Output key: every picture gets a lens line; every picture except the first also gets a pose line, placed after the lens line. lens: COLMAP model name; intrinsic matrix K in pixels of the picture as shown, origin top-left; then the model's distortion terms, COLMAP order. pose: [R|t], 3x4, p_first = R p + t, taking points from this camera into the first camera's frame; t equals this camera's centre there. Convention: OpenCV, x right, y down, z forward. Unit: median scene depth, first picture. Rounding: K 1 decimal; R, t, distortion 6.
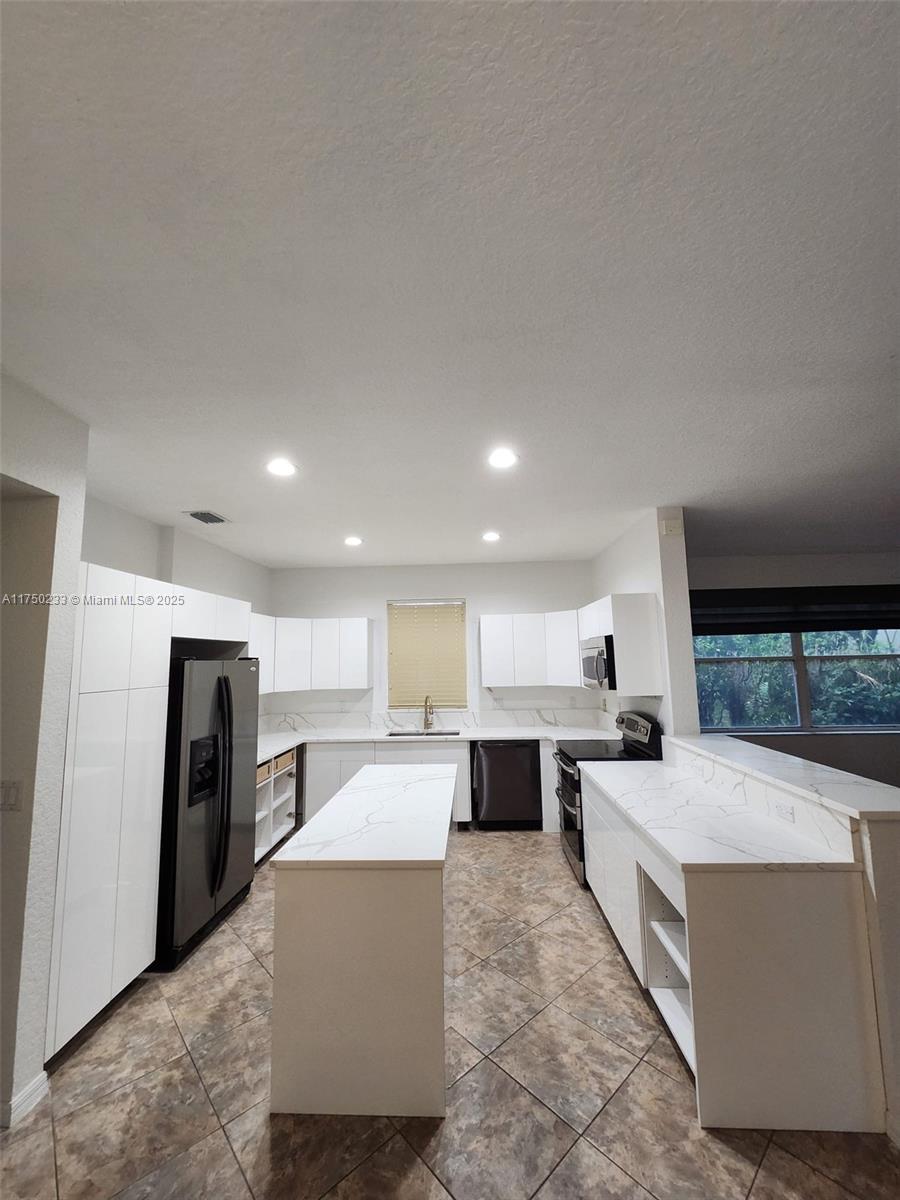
lens RADIAL K [[478.8, 0, 441.7], [0, 478.8, 590.2], [0, 0, 1]] dist [-0.004184, 0.000988]
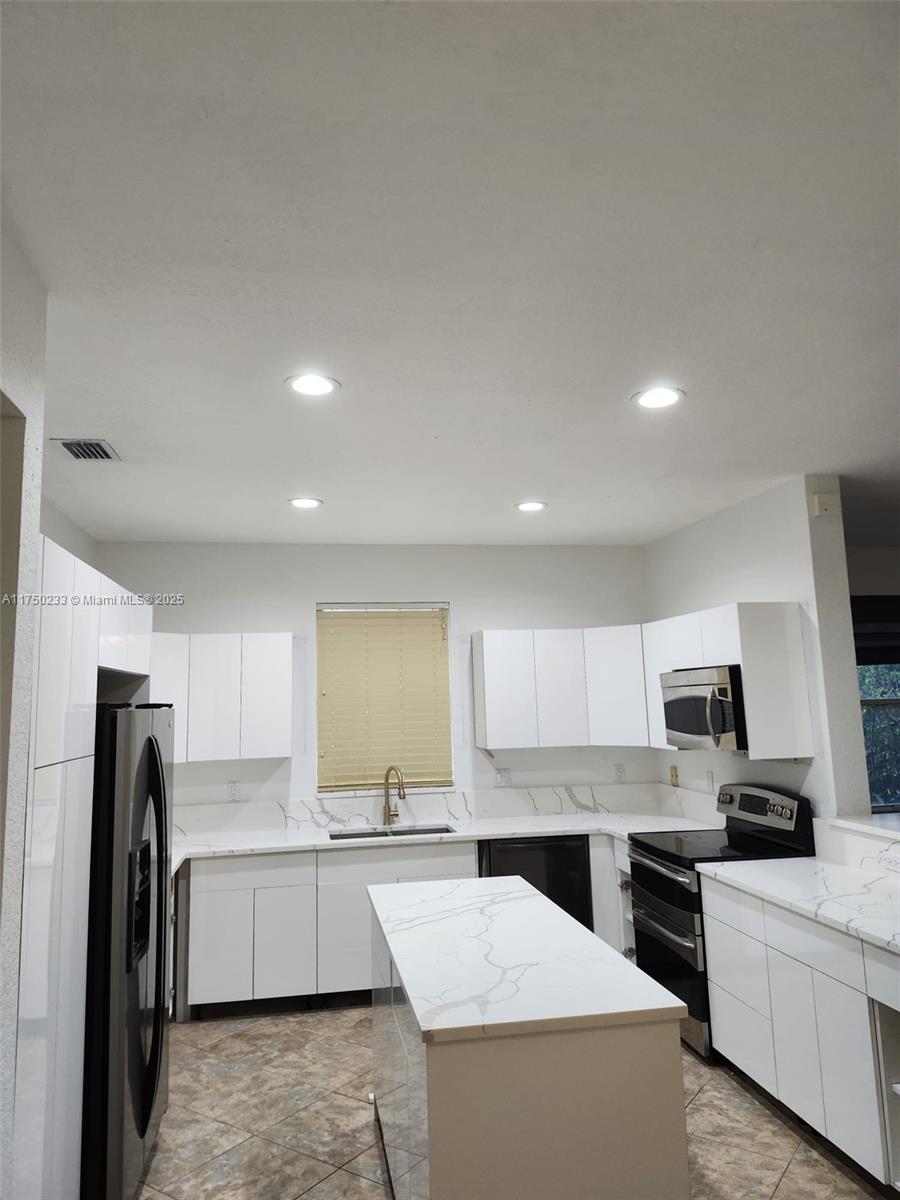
lens RADIAL K [[844.1, 0, 428.8], [0, 844.1, 574.5], [0, 0, 1]] dist [0.074613, -0.063737]
pose [[0.976398, 0.025922, 0.214417, -0.342534], [-0.023496, 0.999628, -0.013859, -0.004825], [-0.214697, 0.008494, 0.976644, -0.049272]]
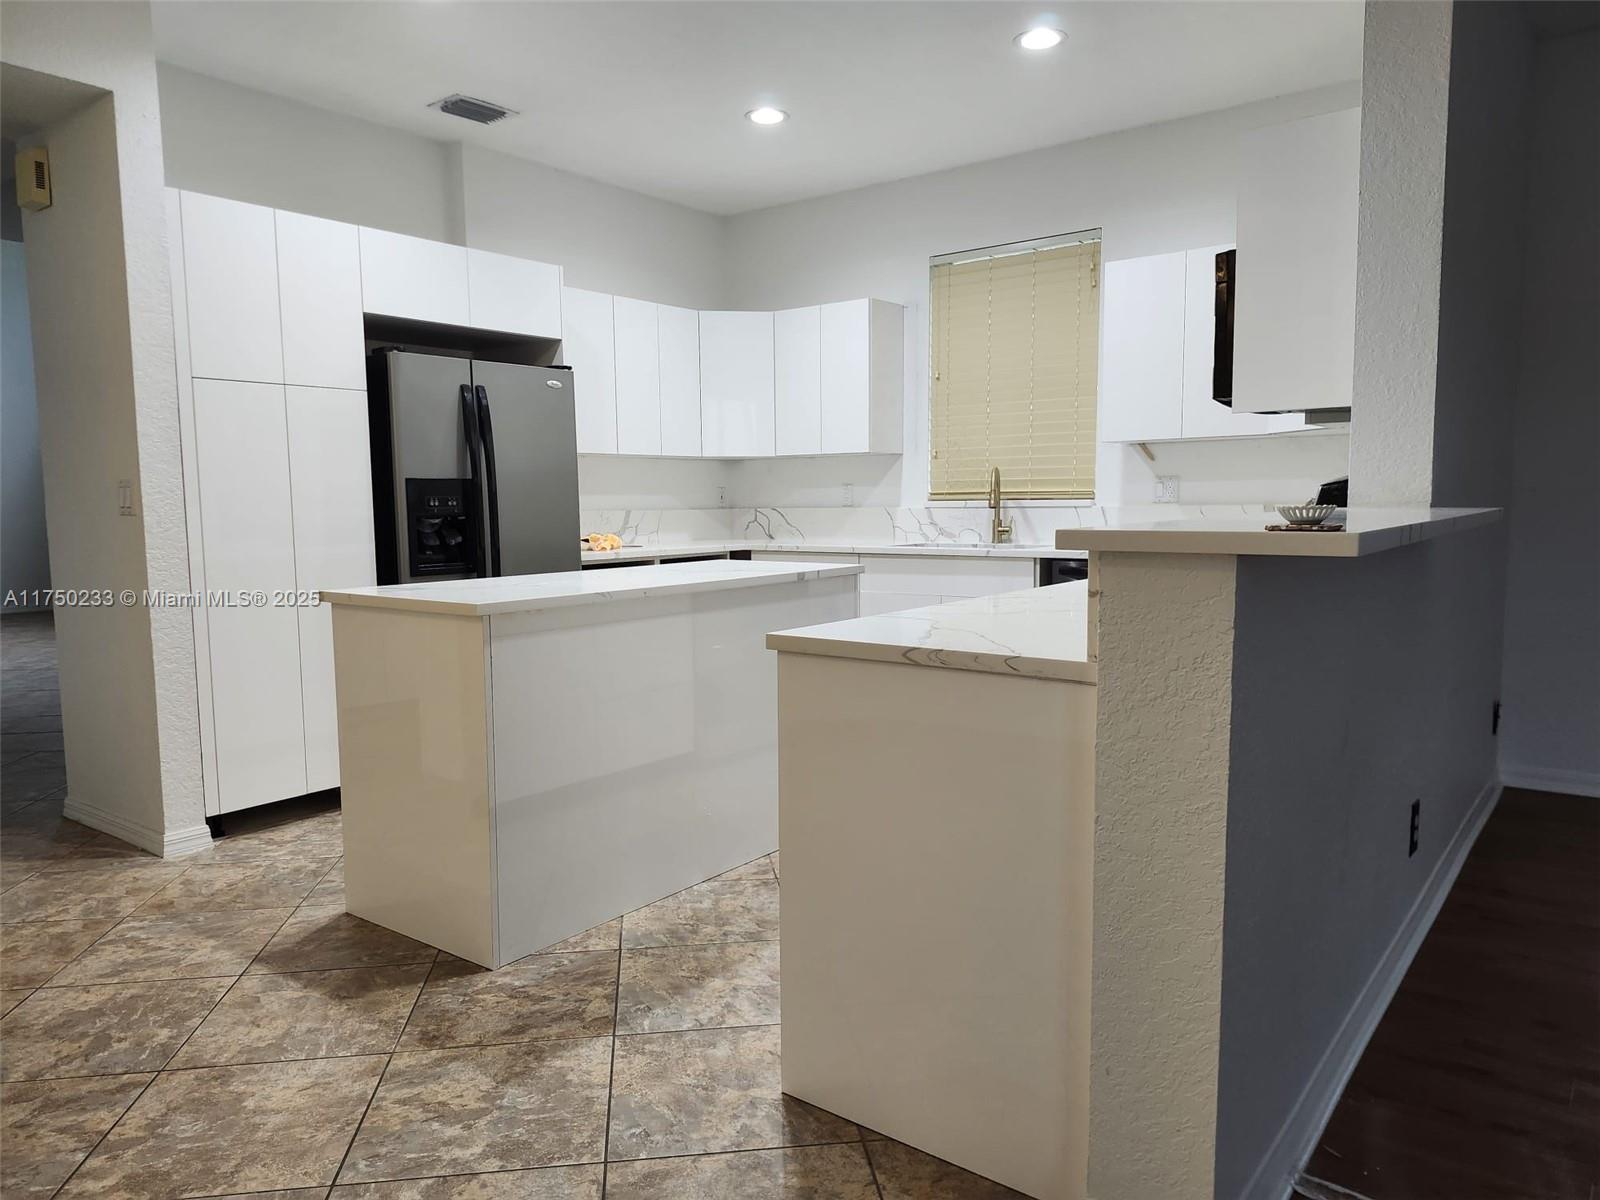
lens RADIAL K [[1125.4, 0, 753.9], [0, 1125.4, 584.0], [0, 0, 1]] dist [0.074613, -0.063737]
pose [[0.809395, 0.061777, -0.584007, 0.648880], [0.072208, 0.976437, 0.203364, 0.154230], [0.582809, -0.206772, 0.785862, 0.042042]]
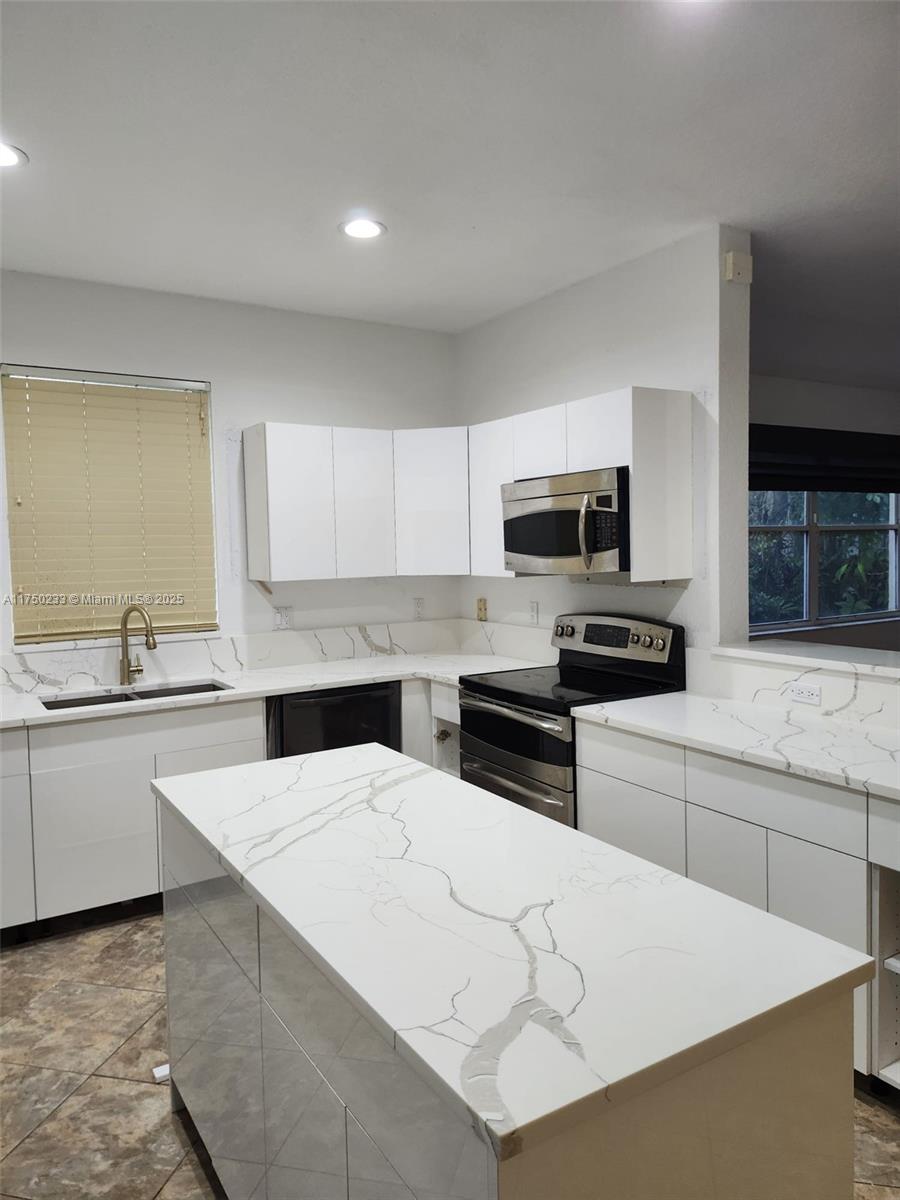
lens RADIAL K [[844.1, 0, 447.9], [0, 844.1, 589.9], [0, 0, 1]] dist [0.074613, -0.063737]
pose [[0.818558, -0.026681, 0.573803, -0.371319], [-0.078713, 0.984288, 0.158056, 0.104702], [-0.569005, -0.174544, 0.803597, 0.385860]]
